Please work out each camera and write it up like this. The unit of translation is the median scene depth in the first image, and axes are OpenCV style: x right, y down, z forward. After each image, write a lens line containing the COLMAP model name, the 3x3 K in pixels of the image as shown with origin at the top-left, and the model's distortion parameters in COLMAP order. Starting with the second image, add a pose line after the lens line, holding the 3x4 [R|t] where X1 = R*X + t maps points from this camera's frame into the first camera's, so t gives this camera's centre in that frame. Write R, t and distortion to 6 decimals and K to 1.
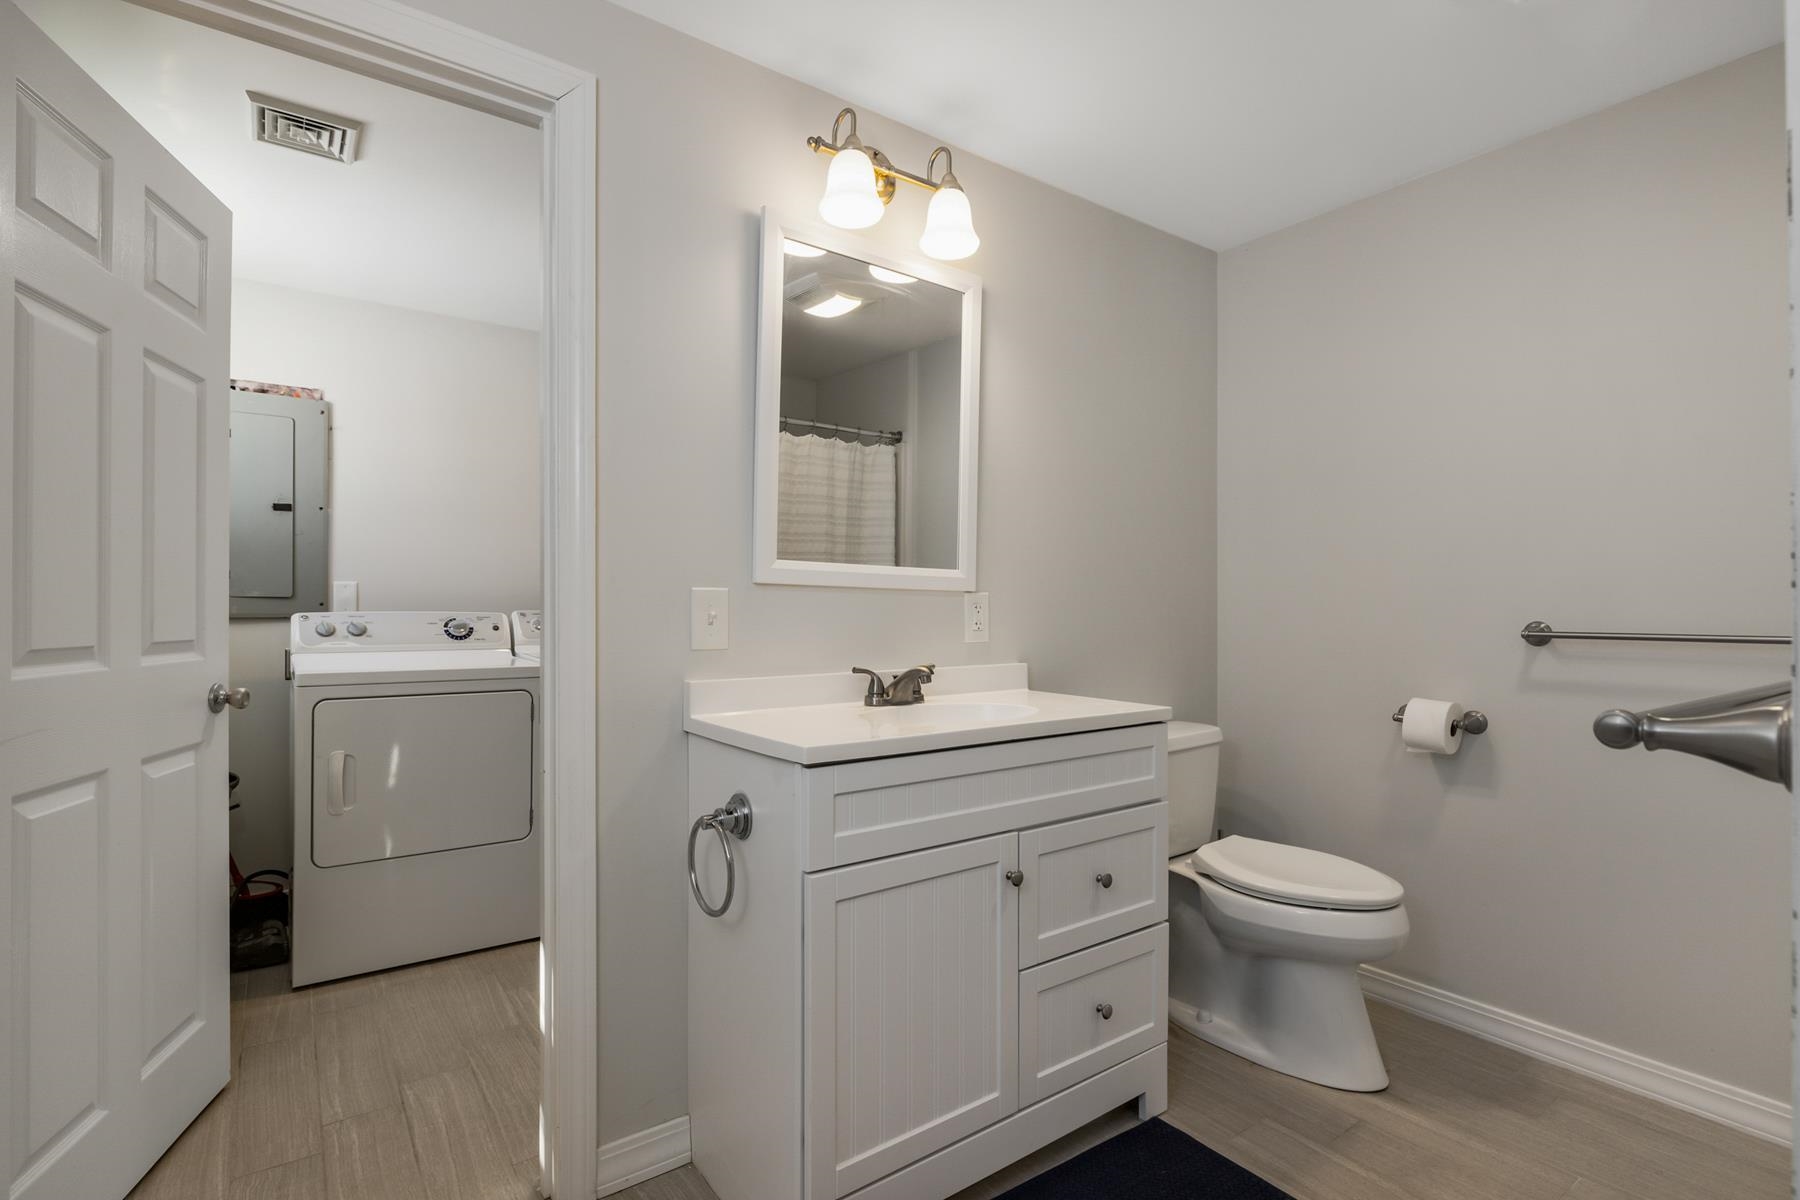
lens RADIAL K [[868.1, 0, 903.9], [0, 868.1, 605.3], [0, 0, 1]] dist [-0.000016, -0.000098]
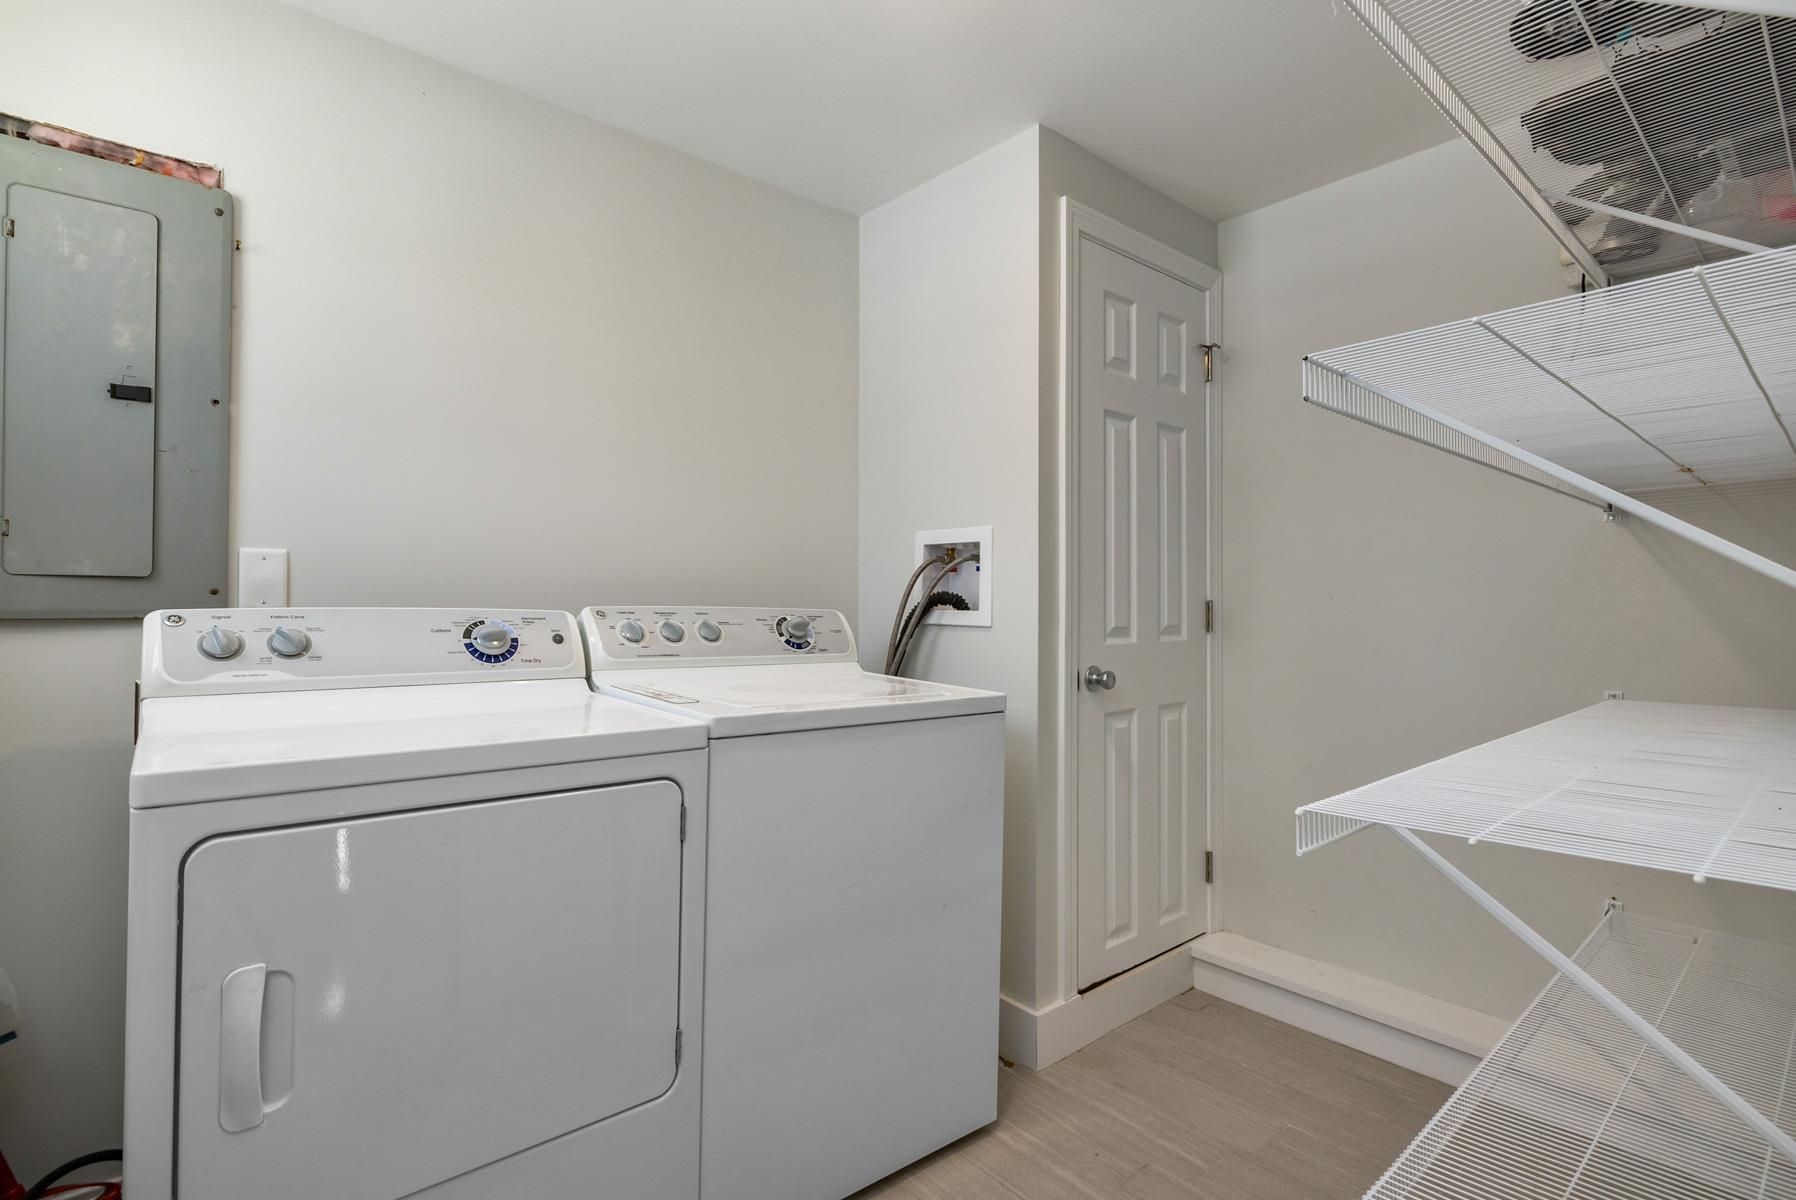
lens RADIAL K [[862.1, 0, 898.0], [0, 862.1, 600.0], [0, 0, 1]] dist [-0.000156, -0.000031]
pose [[0.997418, 0.005313, 0.071613, -0.317581], [-0.004983, 0.999976, -0.004786, 0.003774], [-0.071637, 0.004416, 0.997421, 0.482906]]
